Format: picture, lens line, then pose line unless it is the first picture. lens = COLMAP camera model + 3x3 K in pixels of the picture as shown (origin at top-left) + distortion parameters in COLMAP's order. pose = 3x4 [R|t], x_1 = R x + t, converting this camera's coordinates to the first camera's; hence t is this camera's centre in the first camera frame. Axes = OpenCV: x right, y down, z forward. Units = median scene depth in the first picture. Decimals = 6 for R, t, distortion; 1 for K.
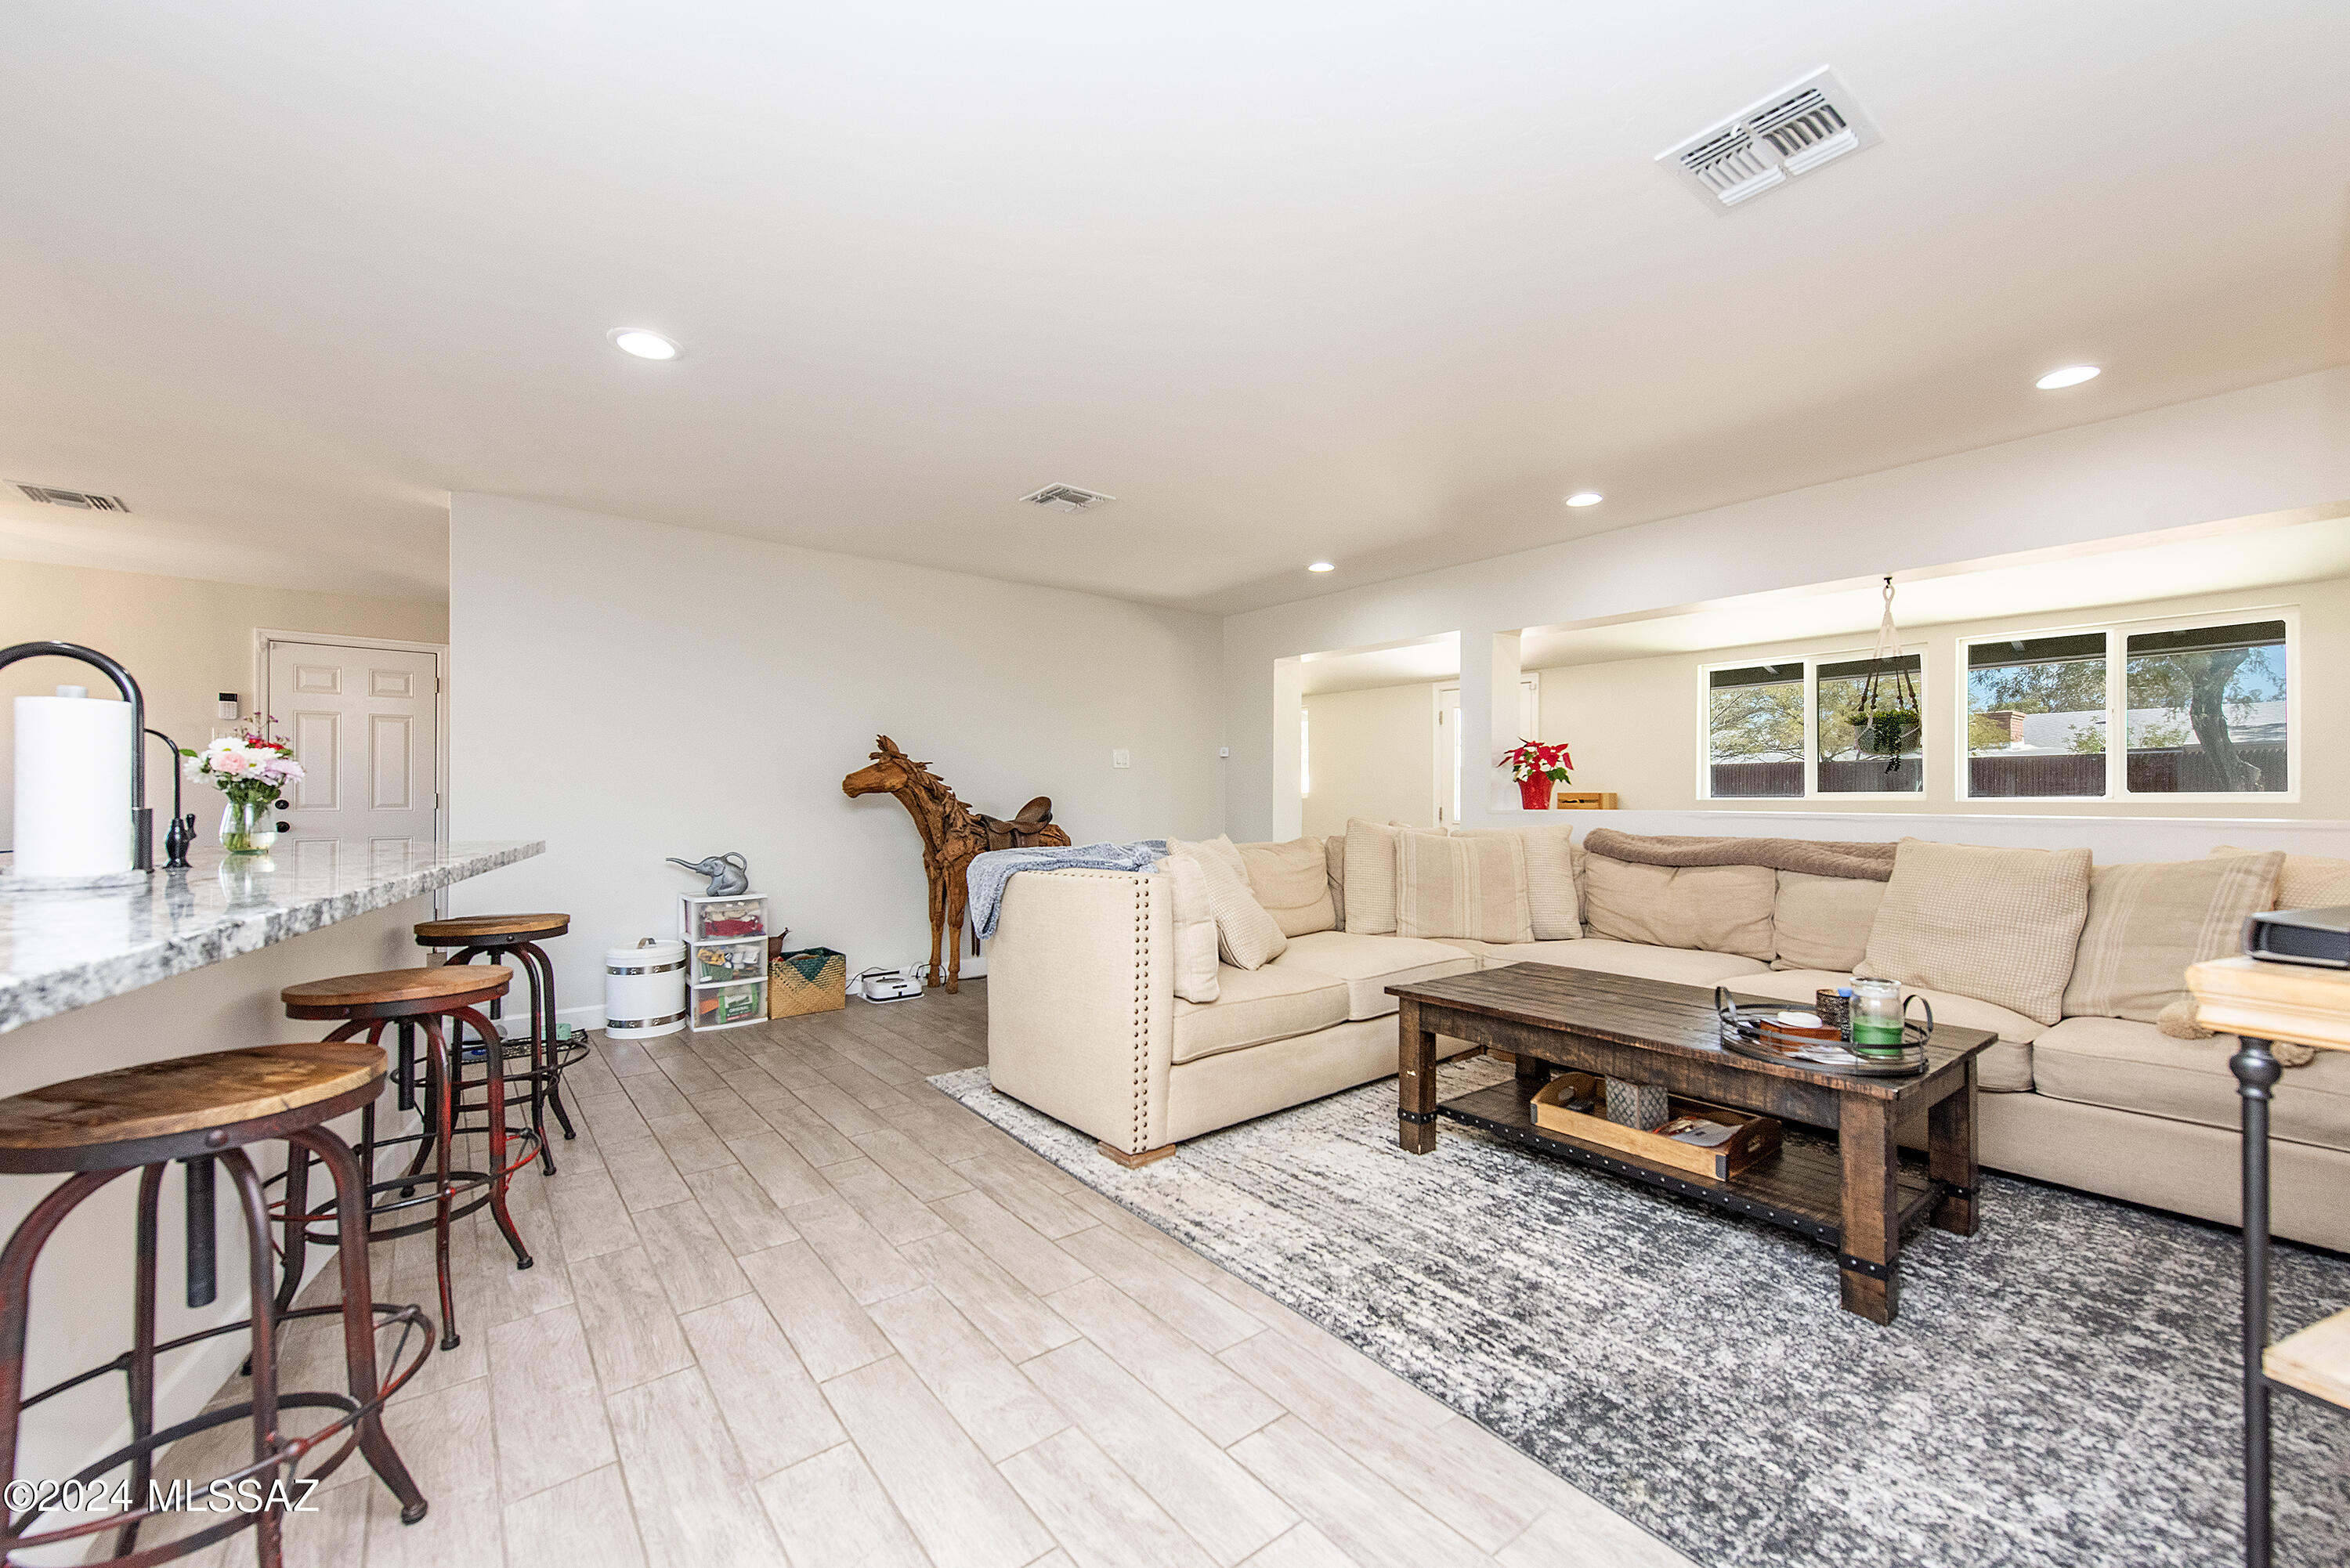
lens RADIAL K [[951.0, 0, 1223.7], [0, 951.0, 776.0], [0, 0, 1]] dist [0.004235, -0.000293]
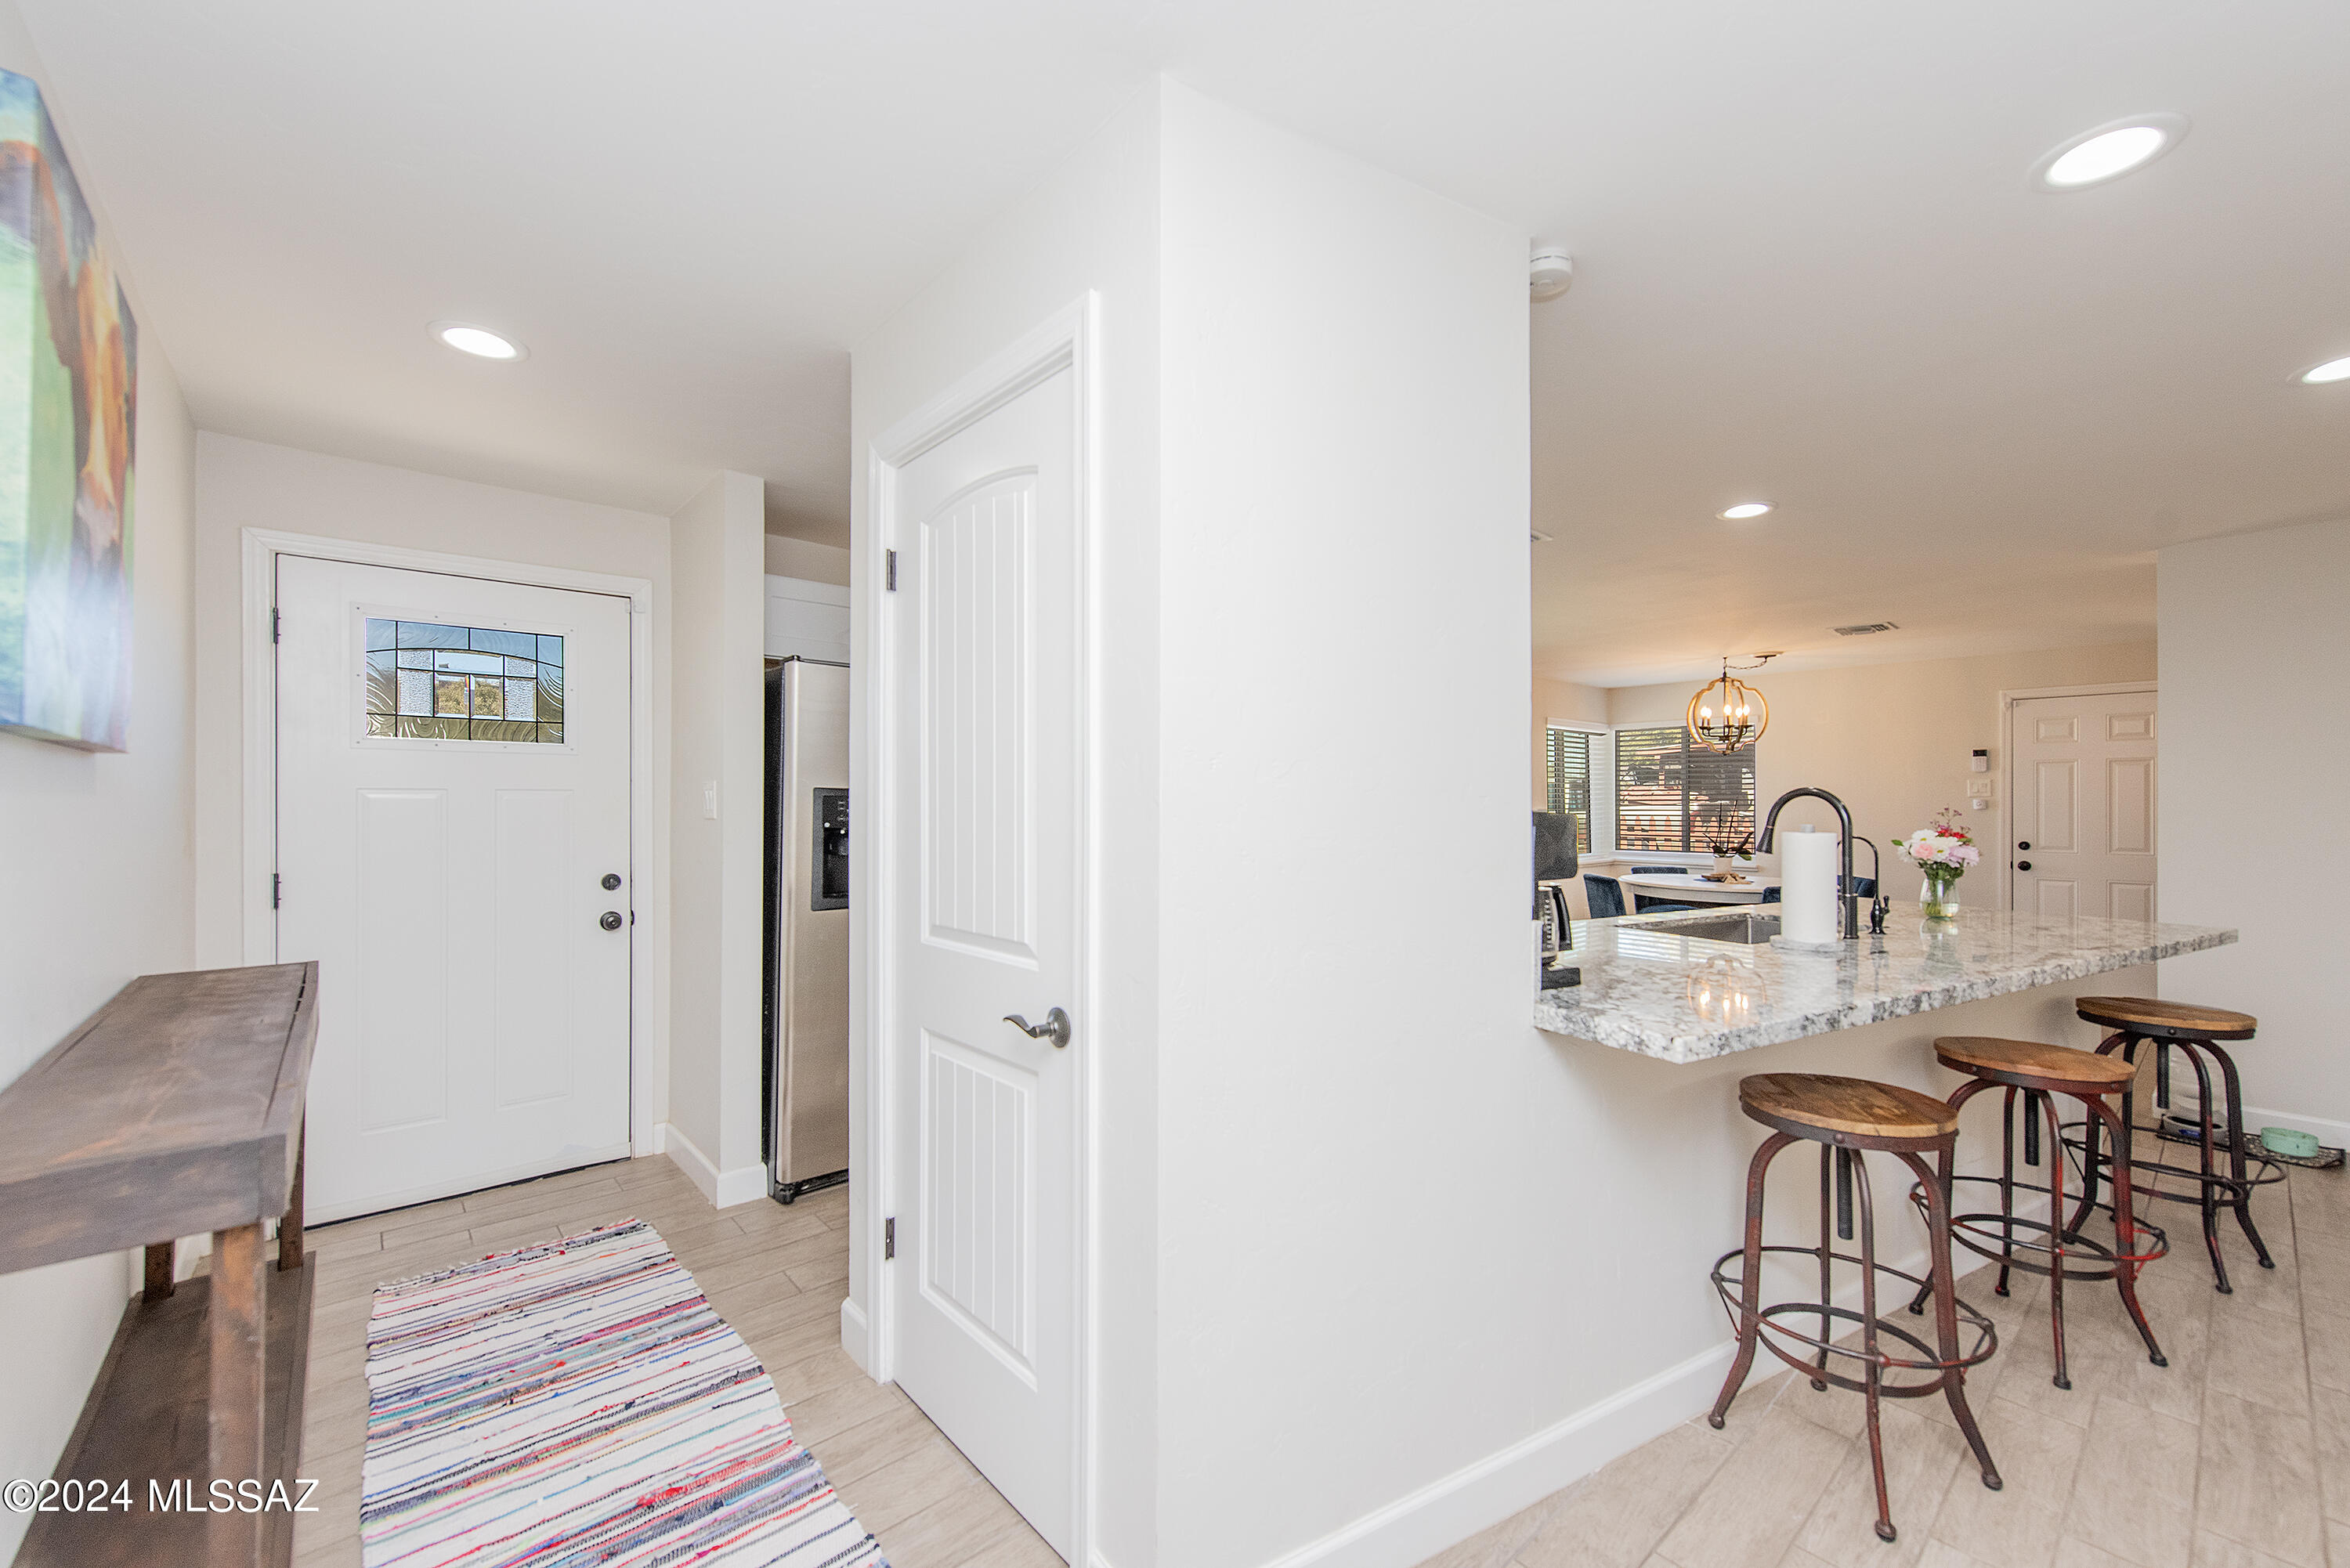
lens RADIAL K [[921.1, 0, 1199.9], [0, 921.1, 792.7], [0, 0, 1]] dist [0.009760, -0.000031]
pose [[0.047198, -0.014395, -0.998782, 0.240782], [0.006994, 0.999876, -0.014080, -0.097734], [0.998861, -0.006321, 0.047293, -0.081847]]
